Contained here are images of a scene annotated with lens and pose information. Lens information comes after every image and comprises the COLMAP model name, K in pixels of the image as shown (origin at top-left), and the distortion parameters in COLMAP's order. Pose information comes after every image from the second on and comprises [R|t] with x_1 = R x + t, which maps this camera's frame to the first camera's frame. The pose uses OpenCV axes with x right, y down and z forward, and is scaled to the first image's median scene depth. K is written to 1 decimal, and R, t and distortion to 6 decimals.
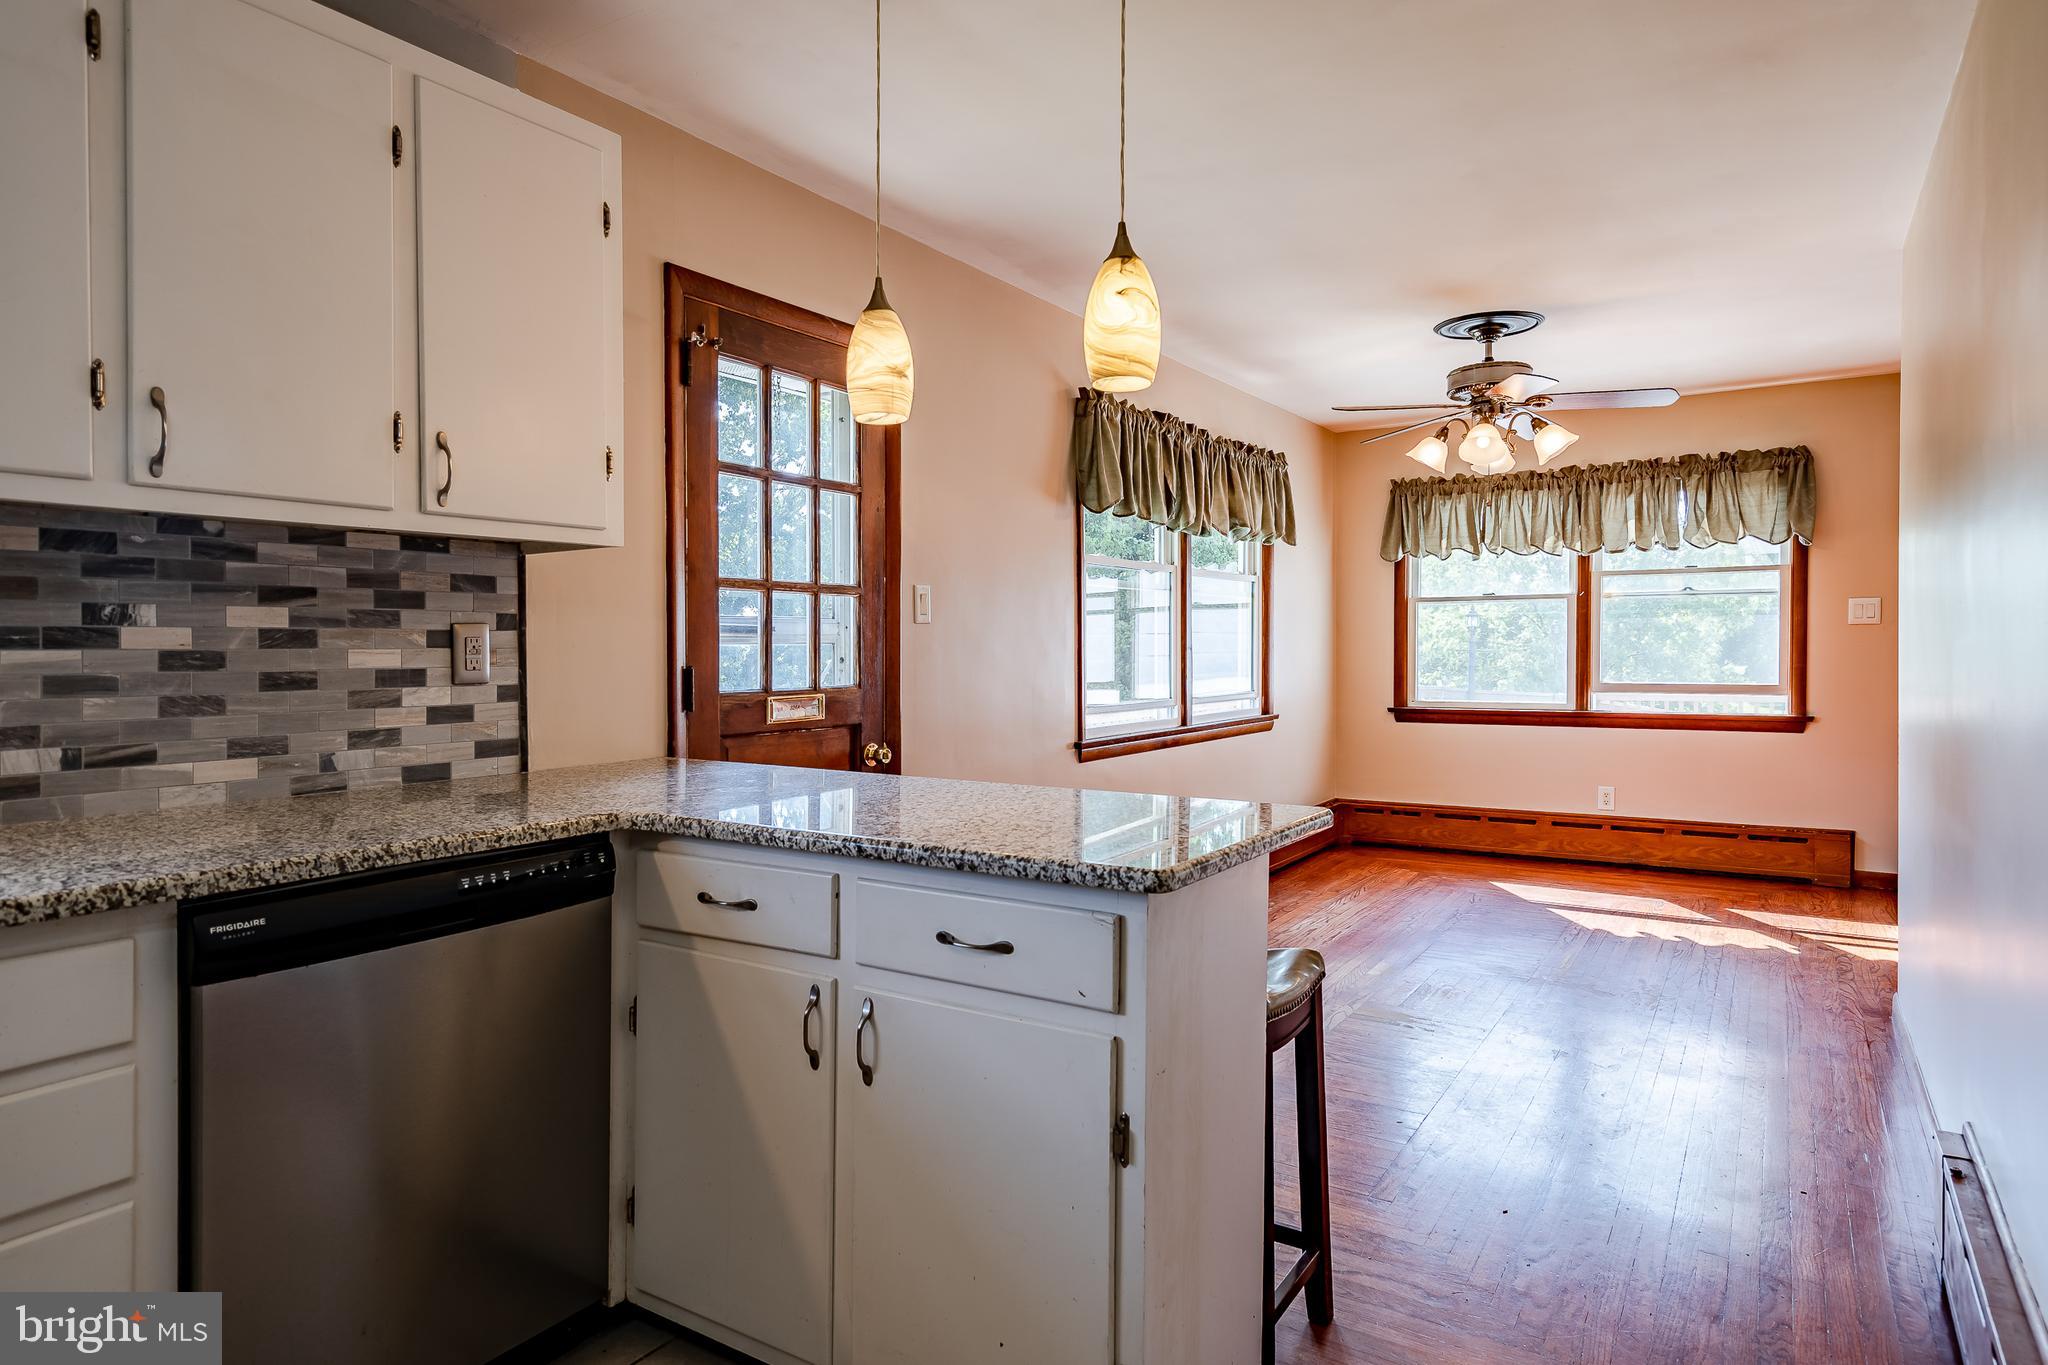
lens RADIAL K [[1178.4, 0, 1021.1], [0, 1178.4, 657.2], [0, 0, 1]] dist [0.000696, 0.003307]
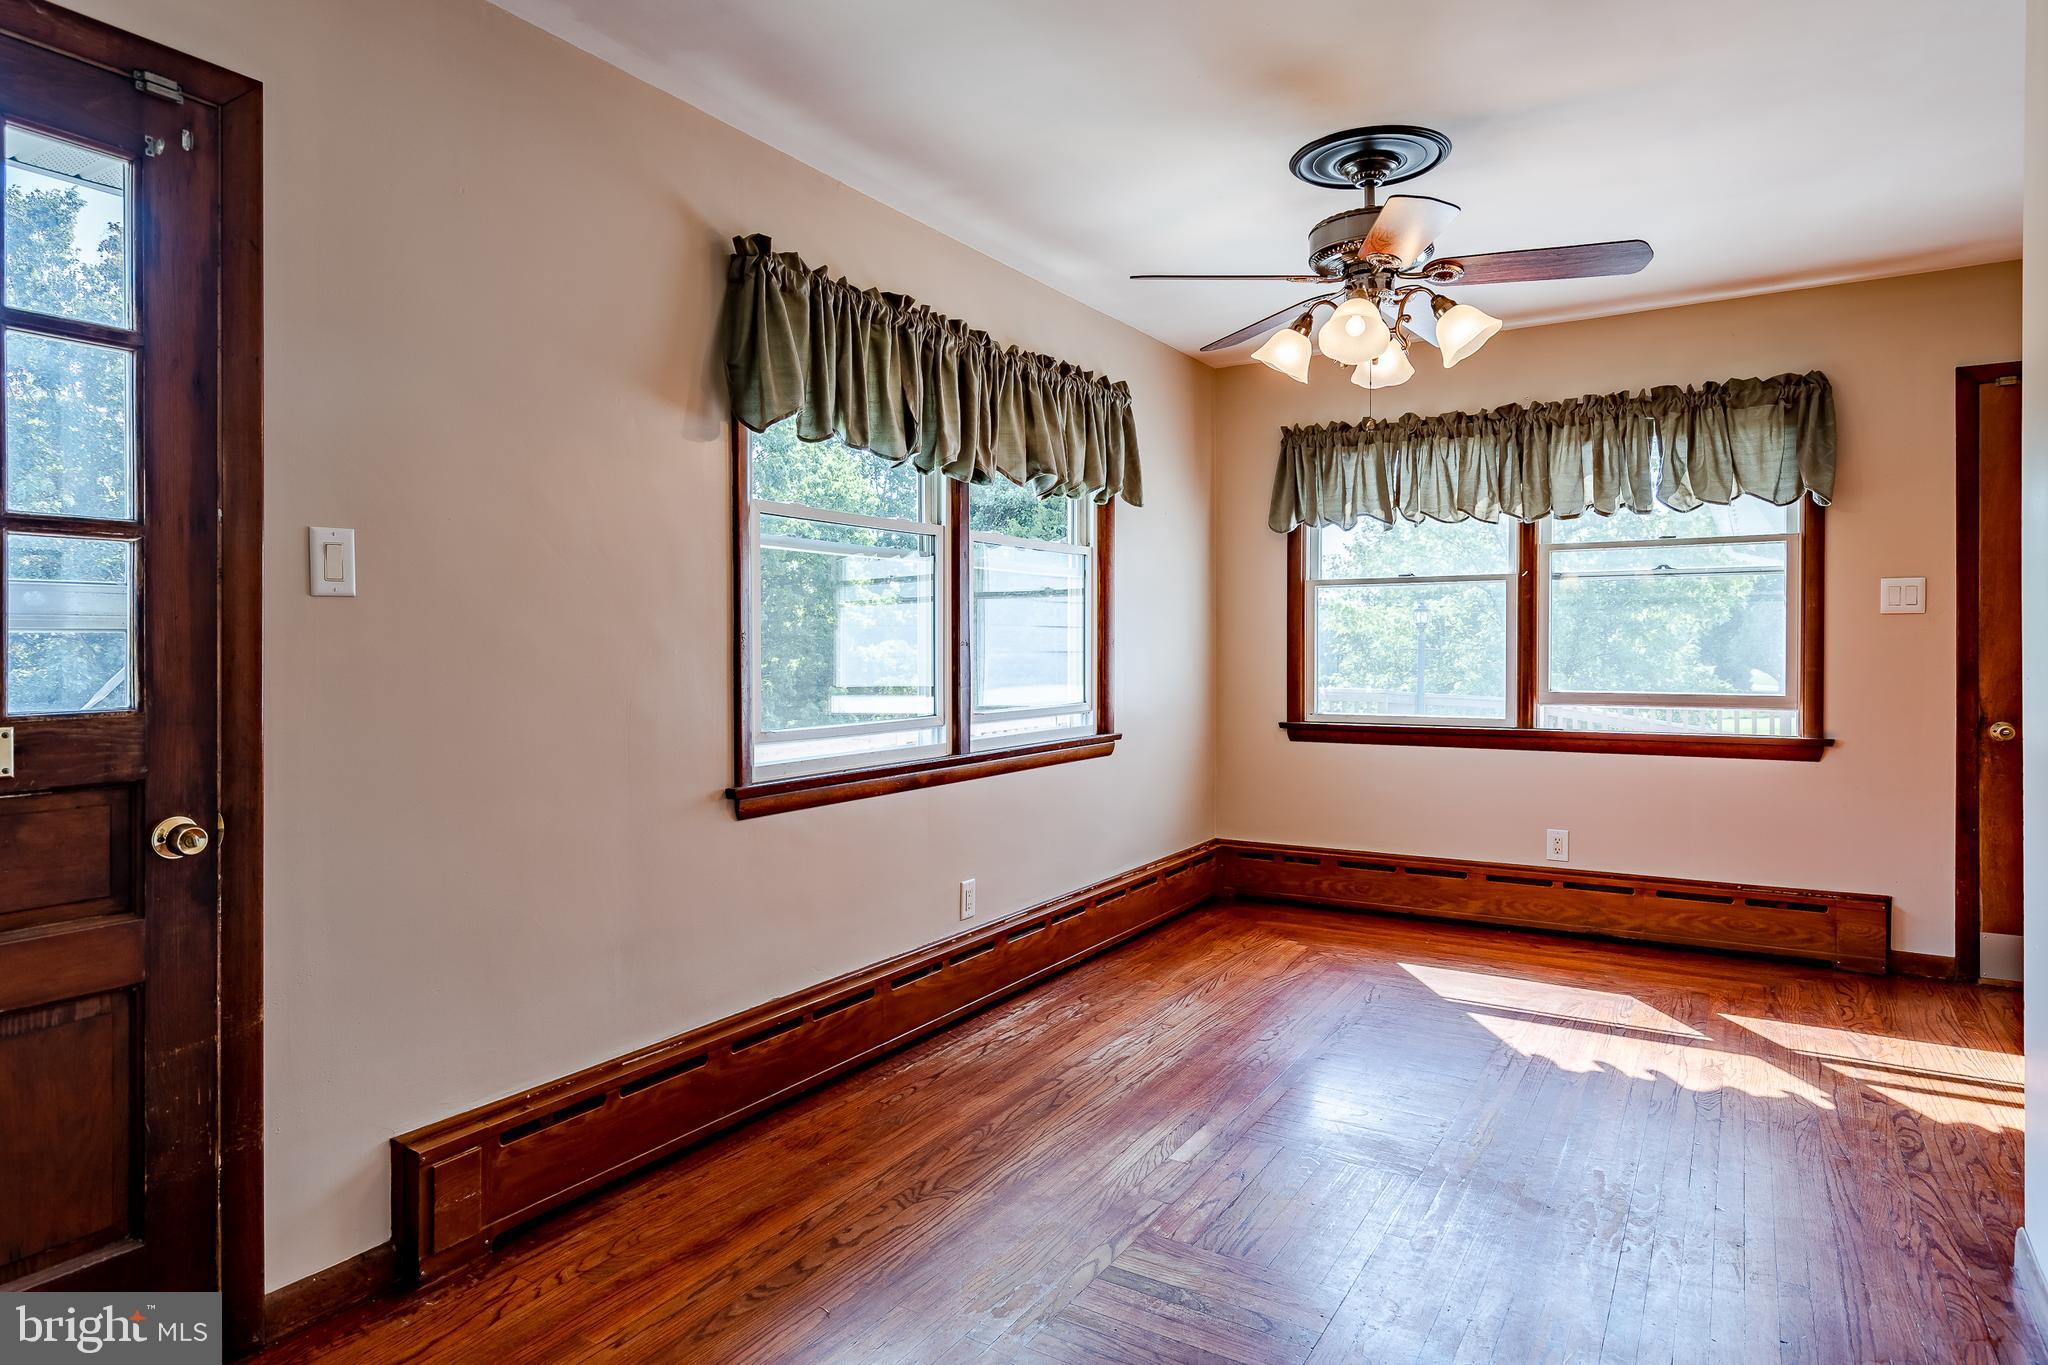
lens RADIAL K [[1187.3, 0, 1020.5], [0, 1187.3, 643.0], [0, 0, 1]] dist [0.004563, 0.000651]
pose [[0.999726, 0.002338, 0.023289, 0.184020], [-0.002081, 0.999937, -0.011037, -0.000395], [-0.023314, 0.010986, 0.999668, 0.335638]]
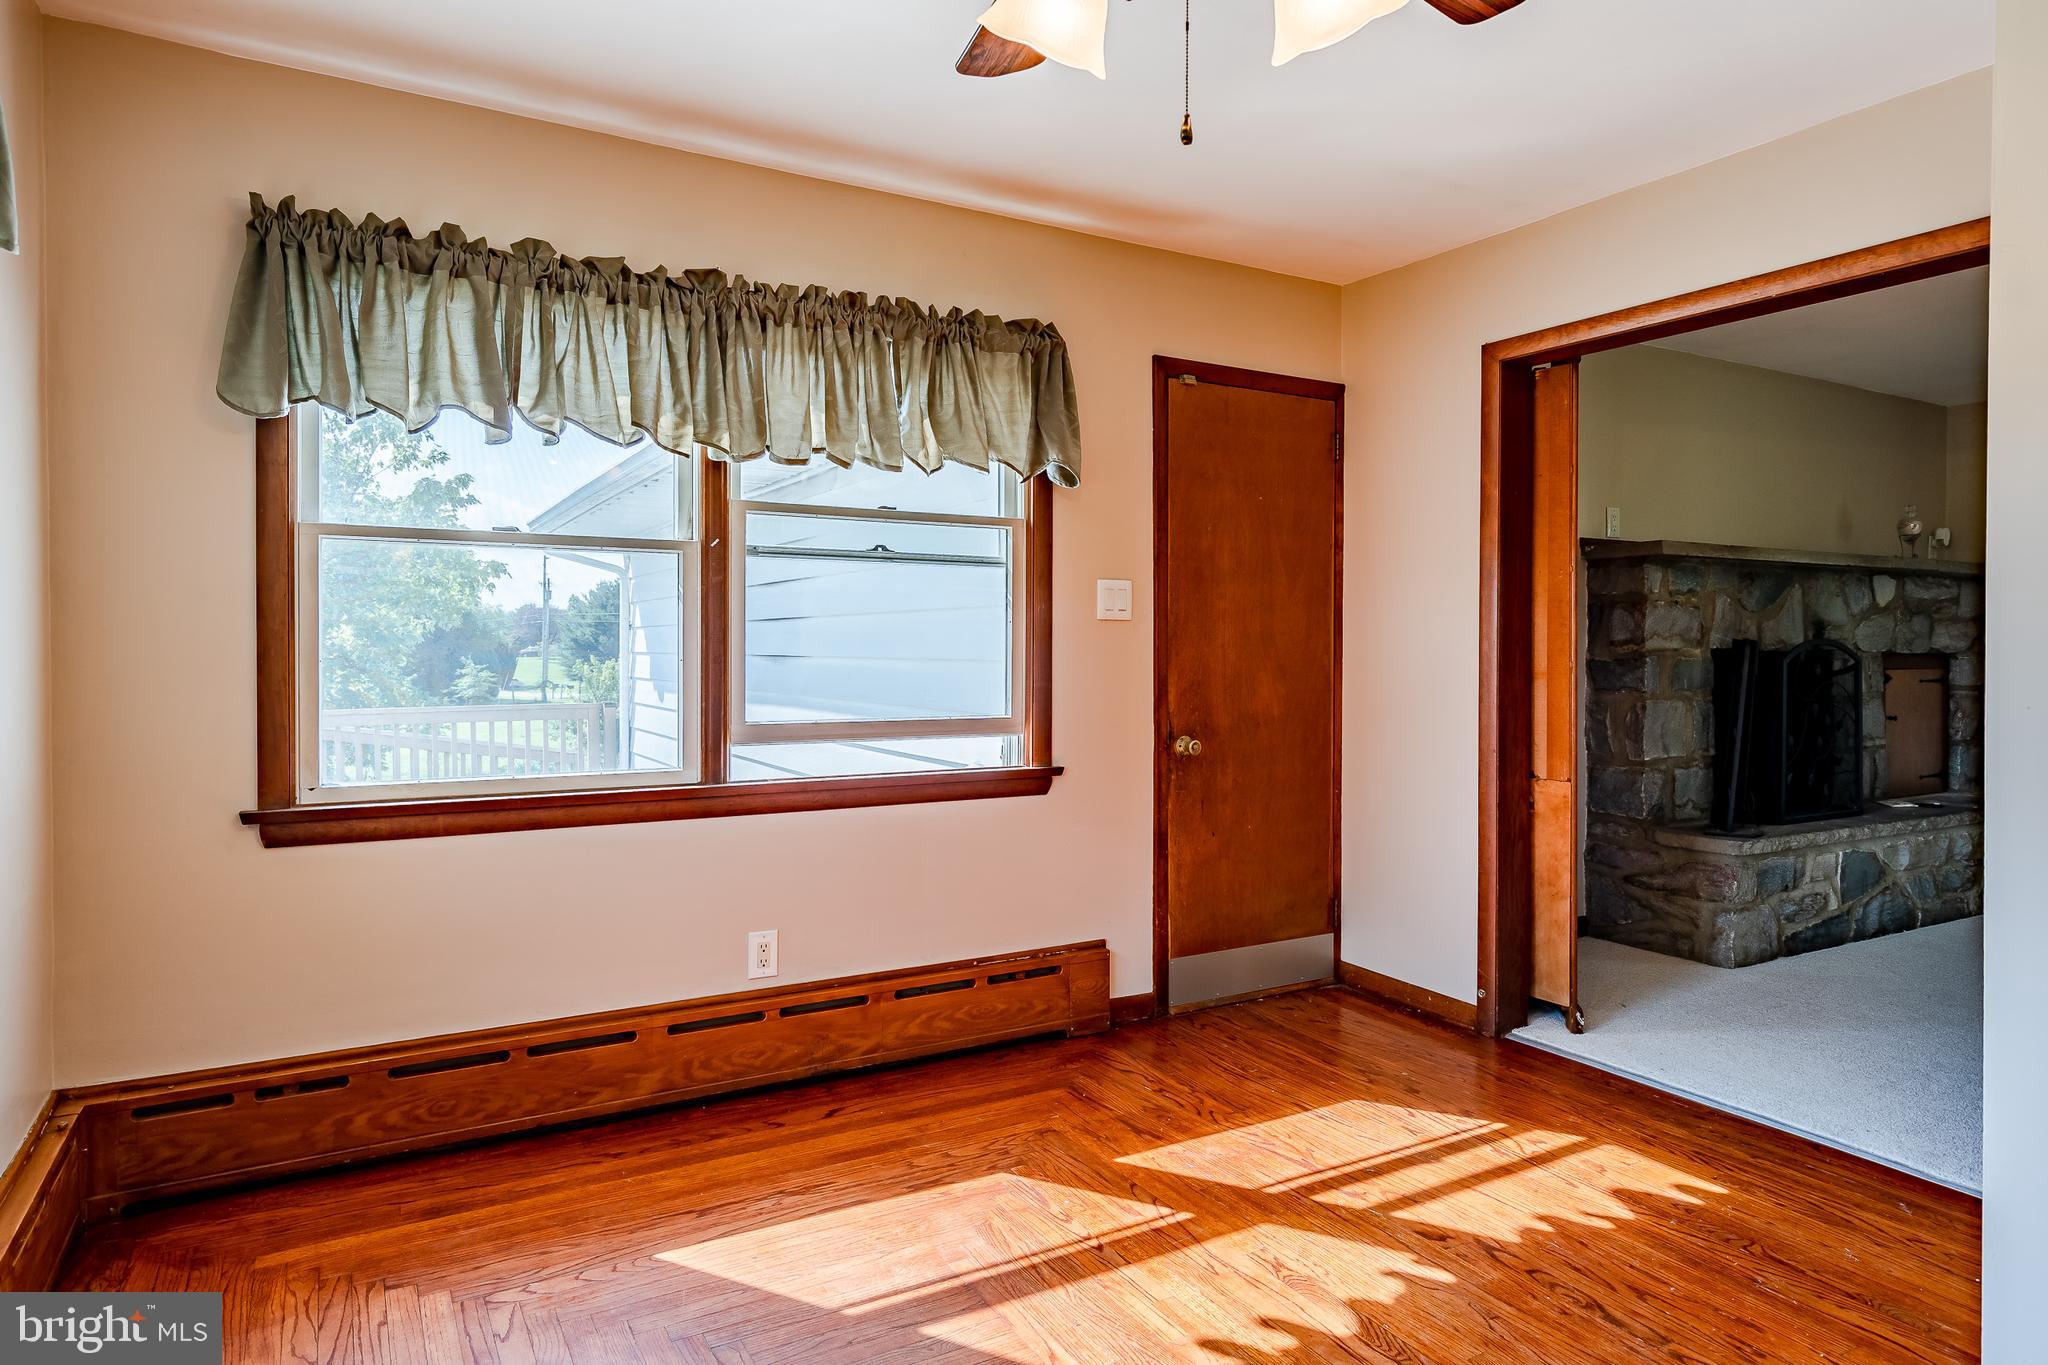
lens RADIAL K [[1186.4, 0, 1031.4], [0, 1186.4, 666.6], [0, 0, 1]] dist [0.005438, 0.000429]
pose [[0.449446, -0.007426, 0.893276, 0.132635], [0.001550, 0.999970, 0.007534, -0.008589], [-0.893306, -0.002002, 0.449445, 0.909439]]
